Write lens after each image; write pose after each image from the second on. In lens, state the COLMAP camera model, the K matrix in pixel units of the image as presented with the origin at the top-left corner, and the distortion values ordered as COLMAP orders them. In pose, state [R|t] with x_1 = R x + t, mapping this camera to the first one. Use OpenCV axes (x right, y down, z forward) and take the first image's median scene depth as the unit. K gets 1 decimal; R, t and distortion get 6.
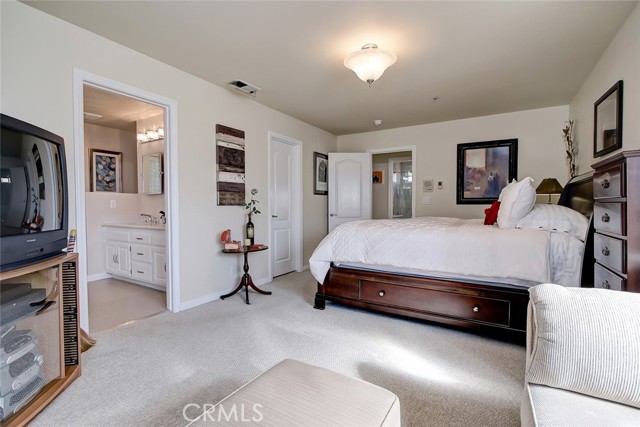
lens RADIAL K [[302.1, 0, 324.6], [0, 302.1, 211.9], [0, 0, 1]] dist [-0.015558, -0.000692]
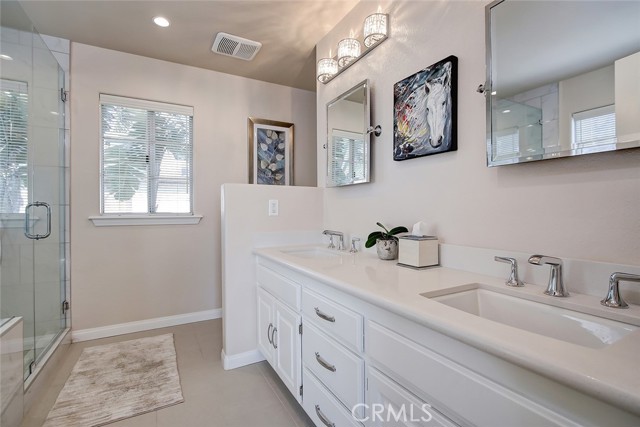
lens RADIAL K [[302.1, 0, 319.9], [0, 302.1, 212.8], [0, 0, 1]] dist [-0.015558, -0.000692]
pose [[0.861485, 0.003865, -0.507768, -0.339753], [-0.012491, 0.999830, -0.013583, -0.011057], [0.507629, 0.018044, 0.861387, 0.533720]]
